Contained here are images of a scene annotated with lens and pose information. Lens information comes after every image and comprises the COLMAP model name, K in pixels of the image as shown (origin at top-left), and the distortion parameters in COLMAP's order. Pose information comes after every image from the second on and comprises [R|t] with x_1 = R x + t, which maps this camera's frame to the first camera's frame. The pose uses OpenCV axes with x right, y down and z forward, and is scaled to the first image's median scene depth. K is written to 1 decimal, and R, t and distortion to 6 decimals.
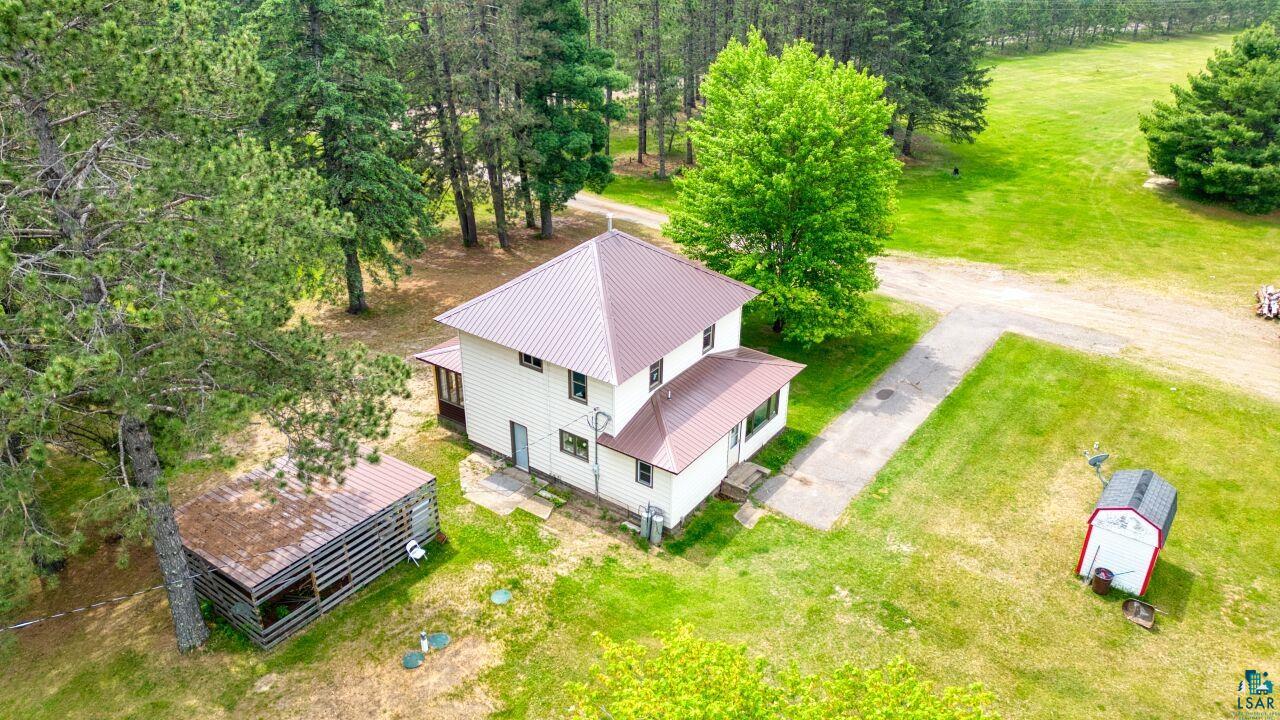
lens RADIAL K [[905.9, 0, 640.0], [0, 905.9, 360.0], [0, 0, 1]] dist [0.091880, -0.099179]
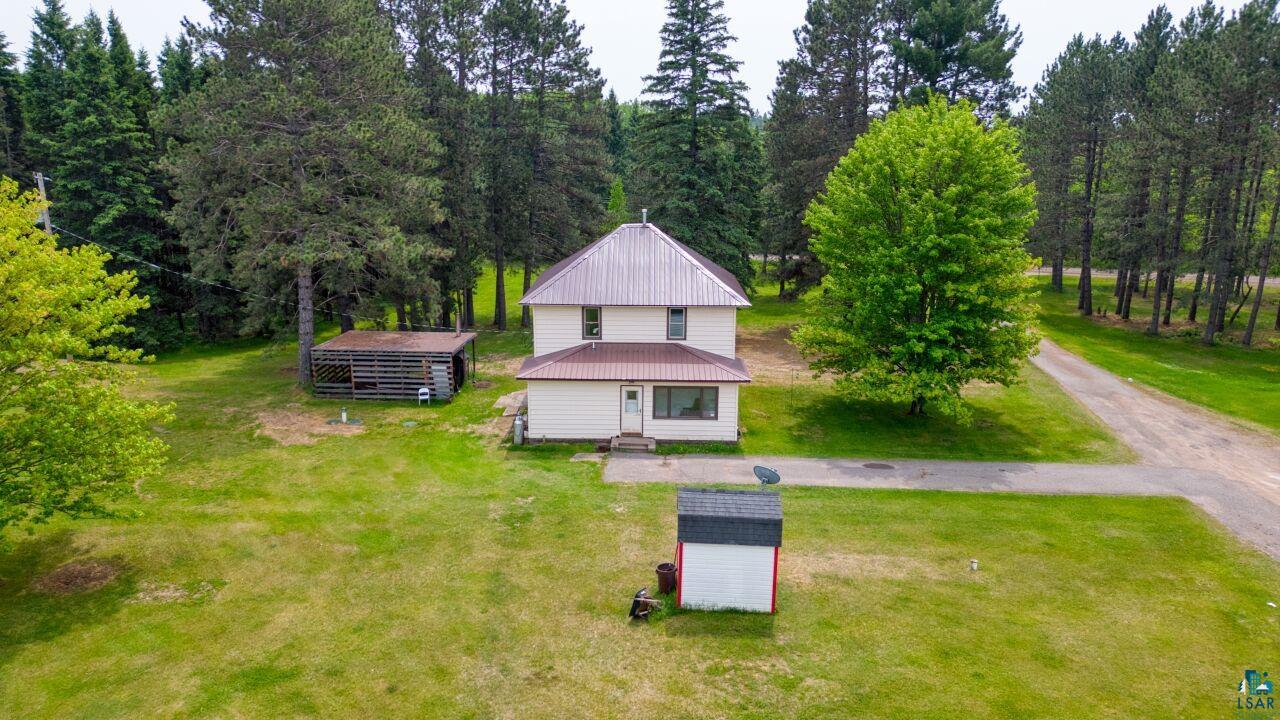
lens RADIAL K [[893.8, 0, 640.0], [0, 893.8, 360.0], [0, 0, 1]] dist [0.186566, -0.276329]
pose [[0.561543, 0.191105, -0.805076, 0.899698], [-0.375456, 0.925883, -0.042100, 0.071616], [0.737361, 0.325912, 0.591675, 0.309561]]
